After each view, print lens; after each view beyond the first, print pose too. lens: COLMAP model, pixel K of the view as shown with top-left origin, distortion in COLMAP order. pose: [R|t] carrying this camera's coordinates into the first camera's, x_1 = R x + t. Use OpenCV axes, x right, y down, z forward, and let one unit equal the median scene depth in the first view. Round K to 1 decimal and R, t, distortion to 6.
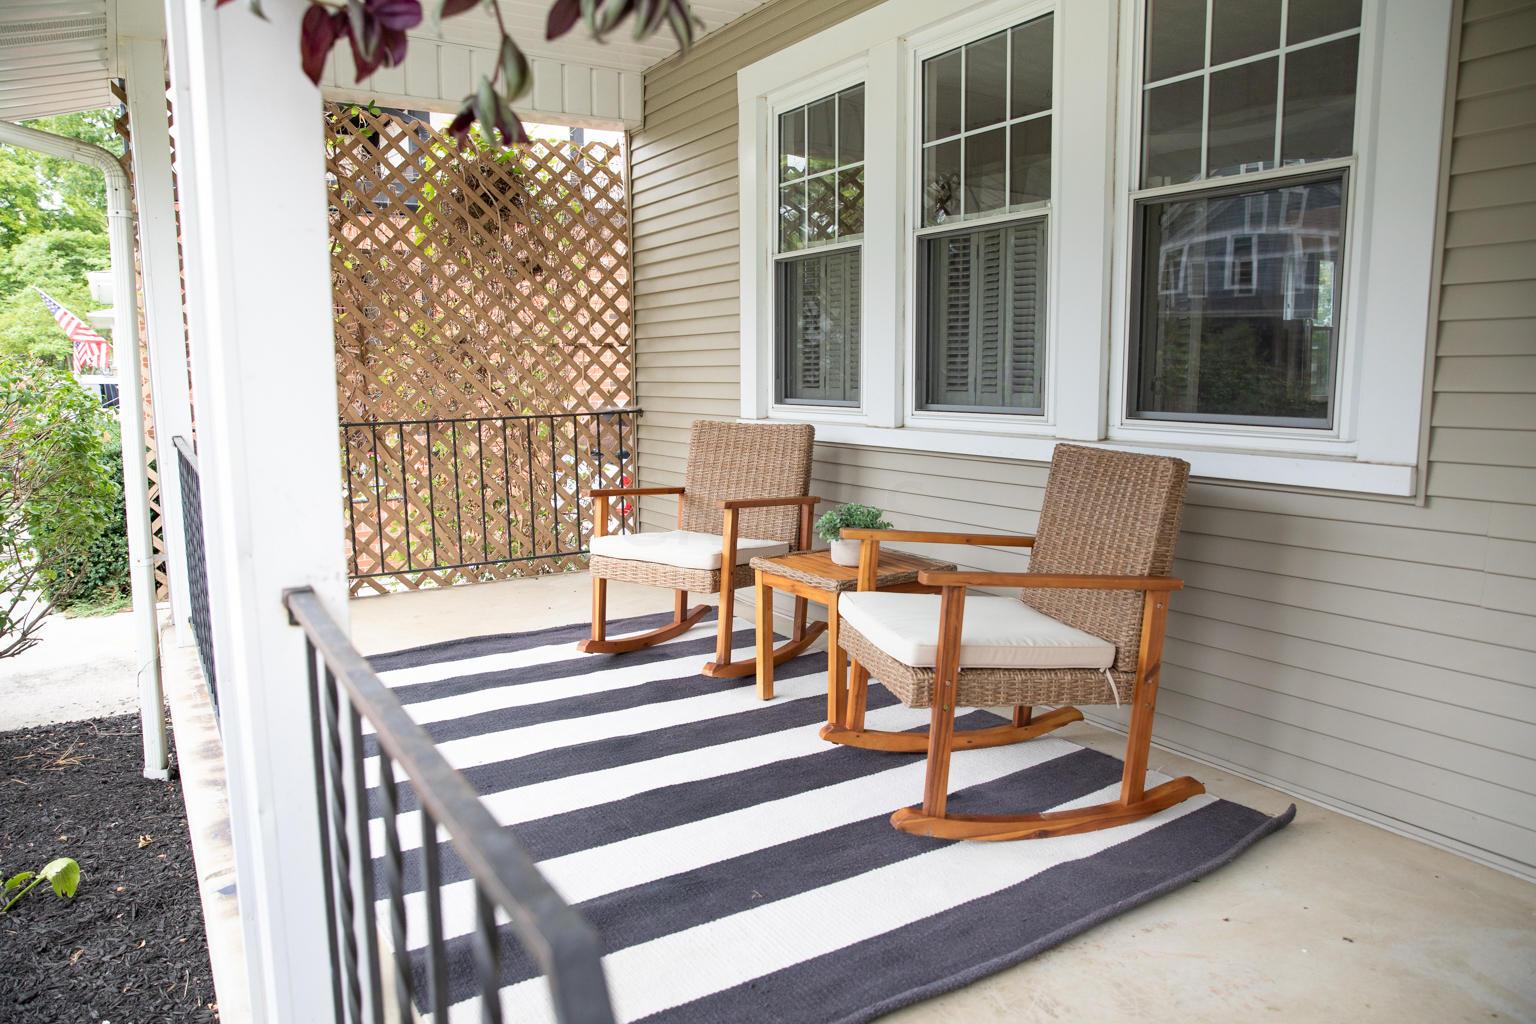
lens RADIAL K [[1041.5, 0, 768.9], [0, 1041.5, 508.1], [0, 0, 1]] dist [-0.108407, 0.084511]
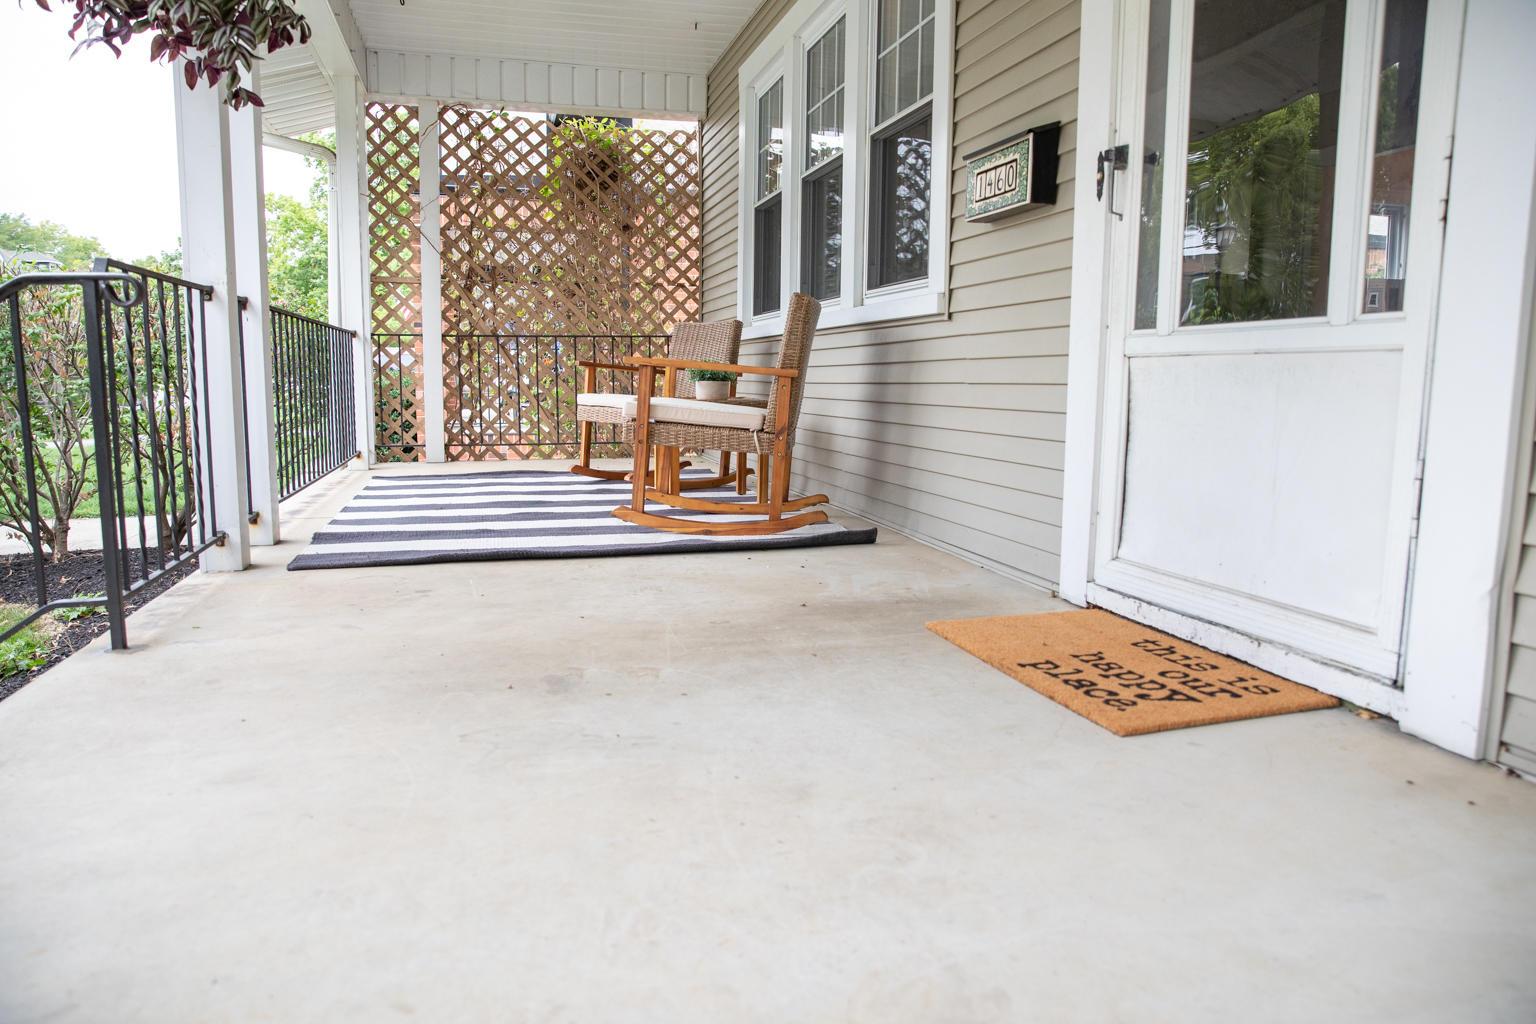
lens RADIAL K [[1041.5, 0, 768.9], [0, 1041.5, 508.1], [0, 0, 1]] dist [-0.108407, 0.084511]
pose [[0.955213, 0.051854, -0.291341, 0.349358], [-0.053775, 0.998552, 0.001418, 0.116428], [0.290993, 0.014313, 0.956618, -0.213045]]
